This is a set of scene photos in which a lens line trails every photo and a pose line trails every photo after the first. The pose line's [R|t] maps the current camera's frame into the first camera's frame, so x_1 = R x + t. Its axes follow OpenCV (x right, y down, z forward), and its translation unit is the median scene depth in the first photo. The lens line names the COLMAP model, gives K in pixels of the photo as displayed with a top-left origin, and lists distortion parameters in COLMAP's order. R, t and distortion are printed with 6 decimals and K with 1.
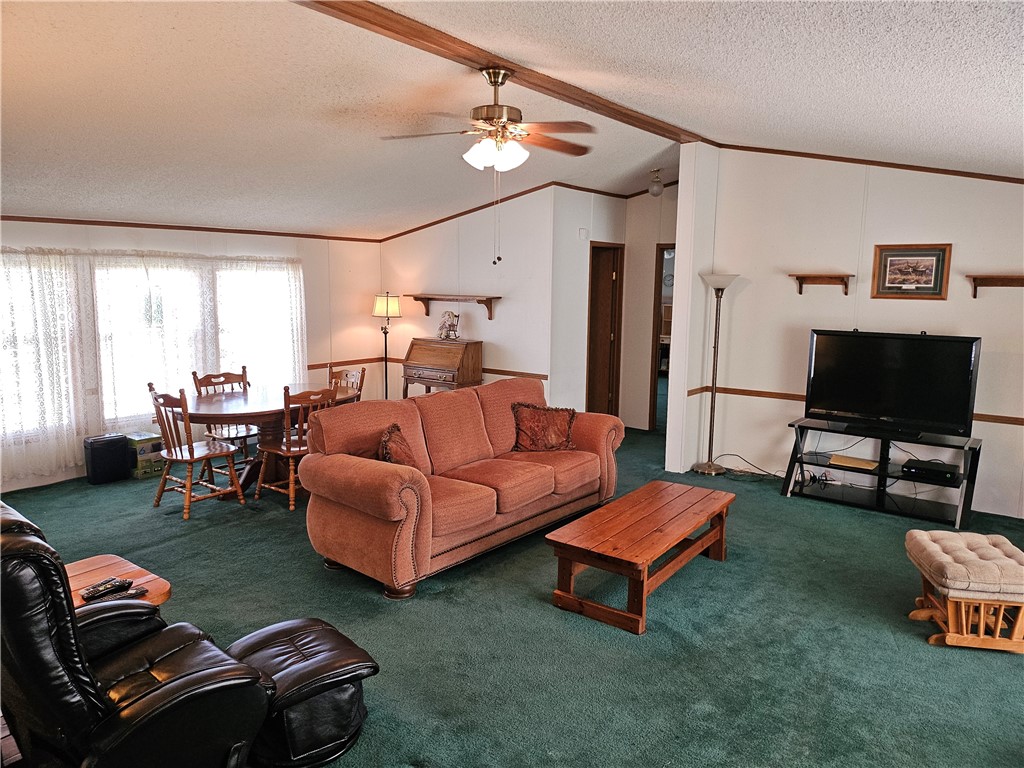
lens RADIAL K [[714.6, 0, 517.0], [0, 714.6, 378.3], [0, 0, 1]] dist [0.075486, -0.087642]
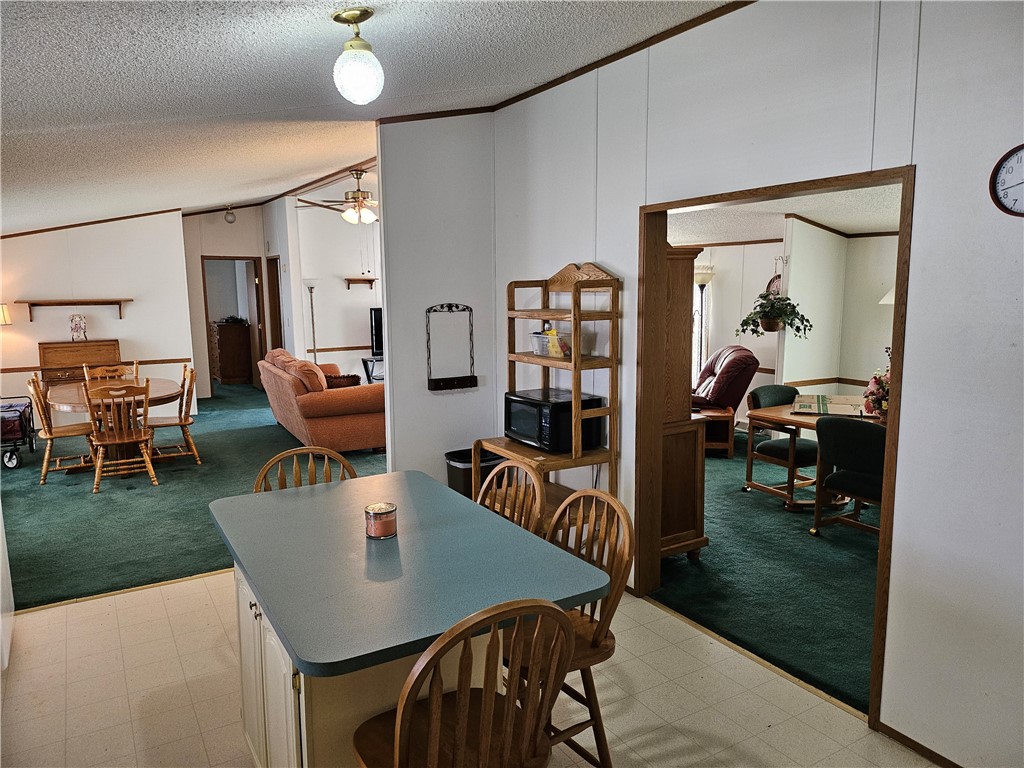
lens RADIAL K [[712.9, 0, 509.7], [0, 712.9, 388.5], [0, 0, 1]] dist [0.088296, -0.108262]
pose [[0.381157, -0.153073, 0.911750, -1.166370], [0.141999, 0.984189, 0.105872, -0.008970], [-0.913540, 0.089114, 0.396866, -0.036023]]
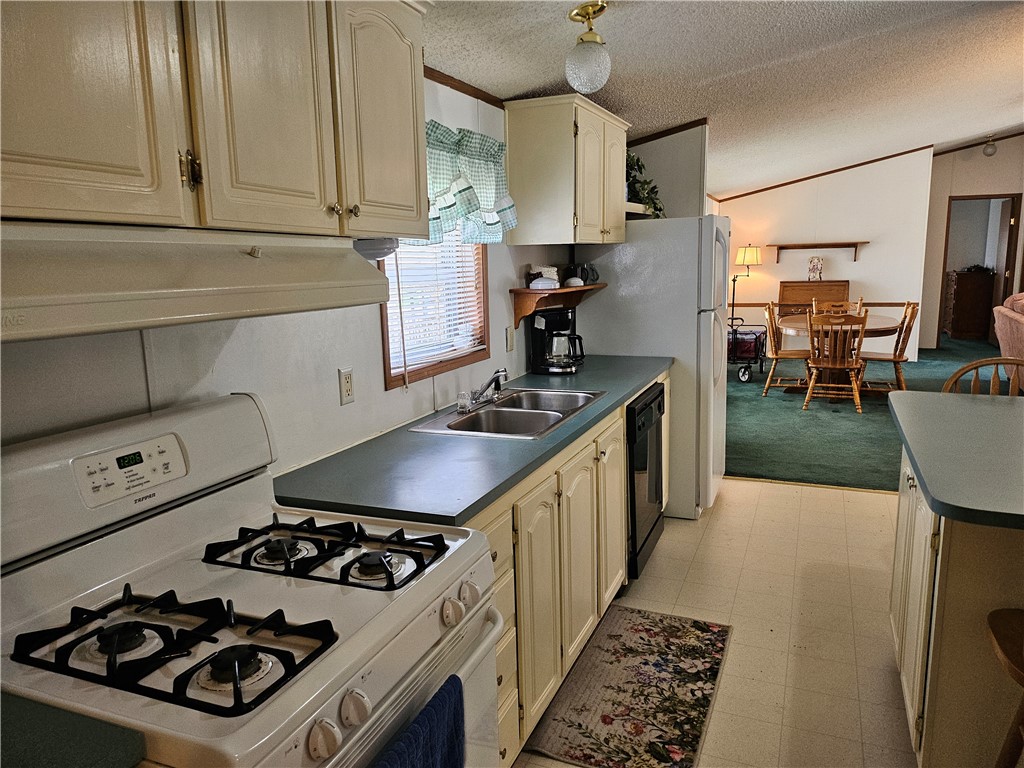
lens RADIAL K [[712.9, 0, 509.7], [0, 712.9, 388.5], [0, 0, 1]] dist [0.088296, -0.108262]
pose [[0.971291, -0.078885, 0.224436, -1.177984], [0.070216, 0.996454, 0.046362, 0.044339], [-0.227298, -0.029272, 0.973385, -0.077032]]
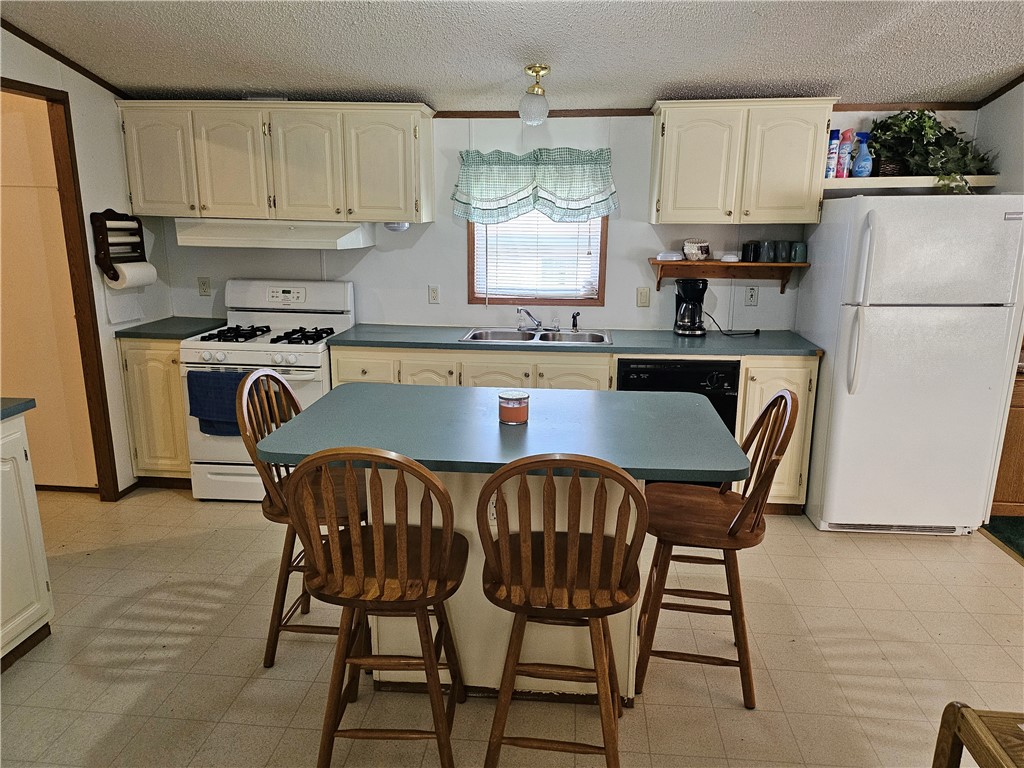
lens RADIAL K [[742.3, 0, 517.4], [0, 742.3, 387.0], [0, 0, 1]] dist [0.079945, -0.090108]
pose [[0.522857, 0.189427, -0.831106, -0.462437], [-0.117997, 0.981693, 0.149516, 0.022732], [0.844214, 0.019892, 0.535637, -0.030398]]
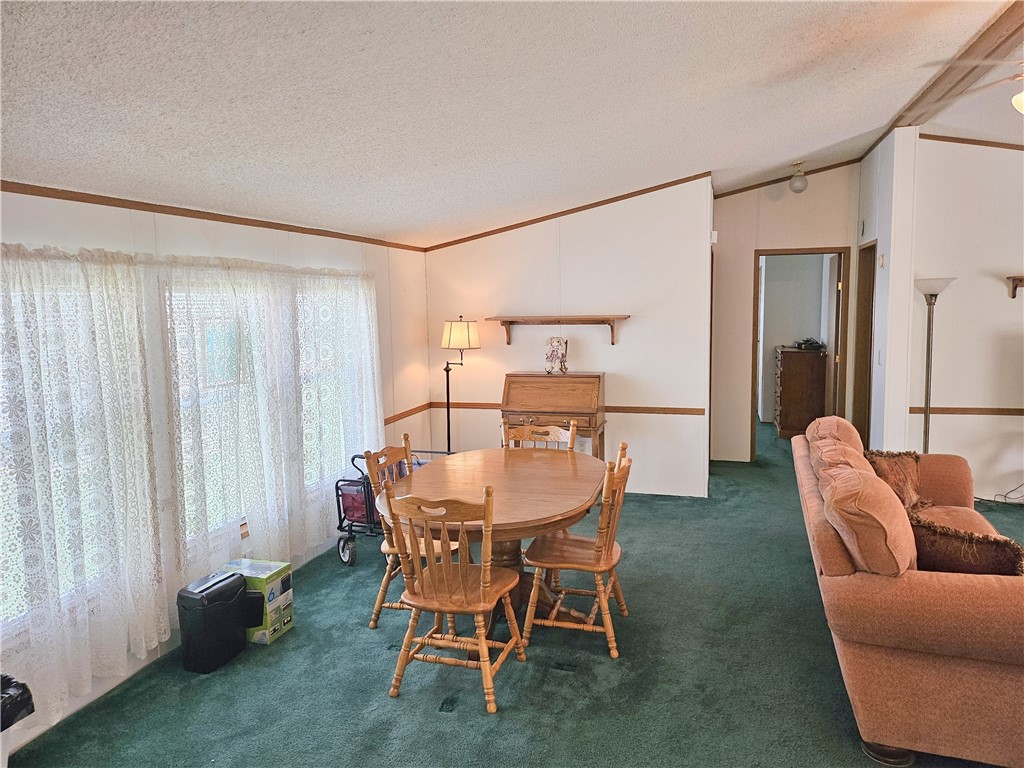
lens RADIAL K [[714.6, 0, 517.0], [0, 714.6, 378.3], [0, 0, 1]] dist [0.075486, -0.087642]
pose [[0.934250, -0.066916, 0.350284, -0.552106], [0.078286, 0.996761, -0.018382, -0.051526], [-0.347920, 0.044596, 0.936463, 0.391378]]
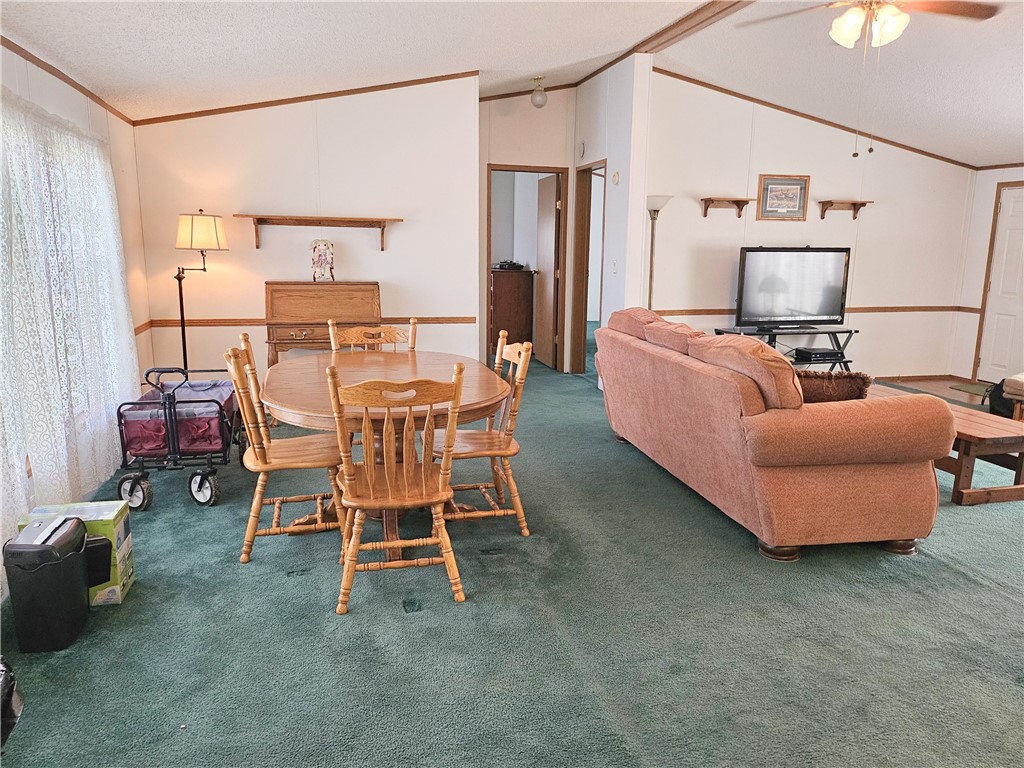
lens RADIAL K [[742.3, 0, 517.4], [0, 742.3, 387.0], [0, 0, 1]] dist [0.079945, -0.090108]
pose [[0.622457, -0.154418, 0.767269, -0.744118], [0.103368, 0.987975, 0.114978, -0.022860], [-0.775798, 0.007743, 0.630934, 0.539646]]
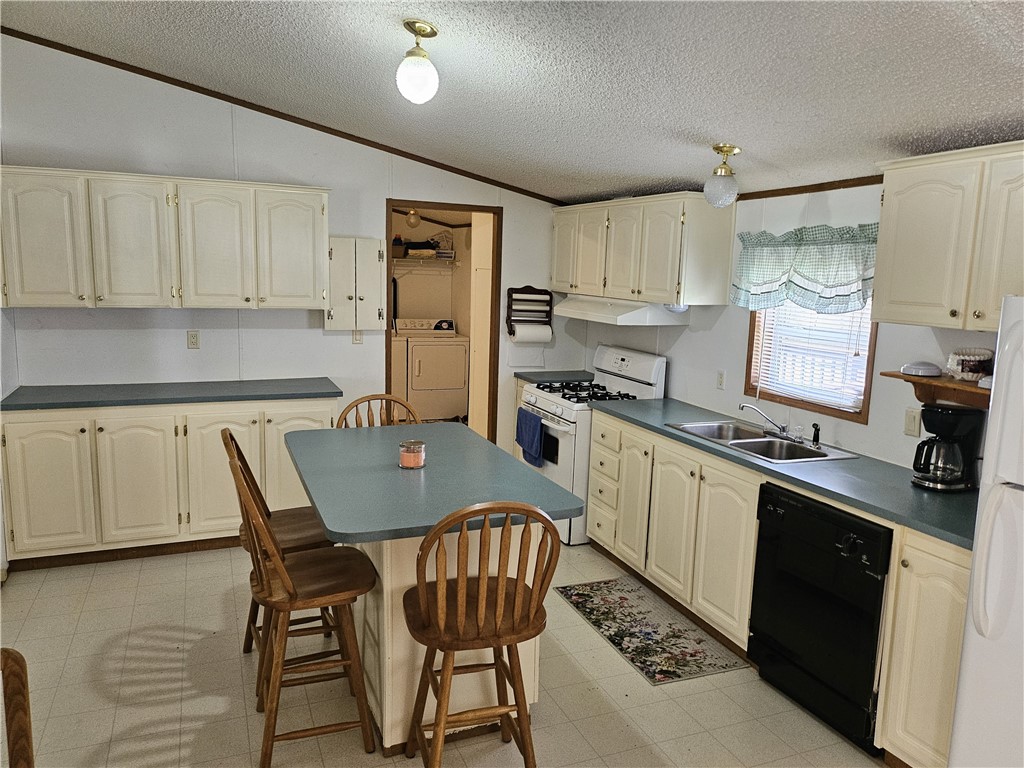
lens RADIAL K [[742.3, 0, 517.4], [0, 742.3, 387.0], [0, 0, 1]] dist [0.079945, -0.090108]
pose [[-0.506952, 0.105873, -0.855447, -0.432450], [-0.156950, 0.964500, 0.212381, -0.065420], [0.847565, 0.241930, -0.472339, 0.495351]]
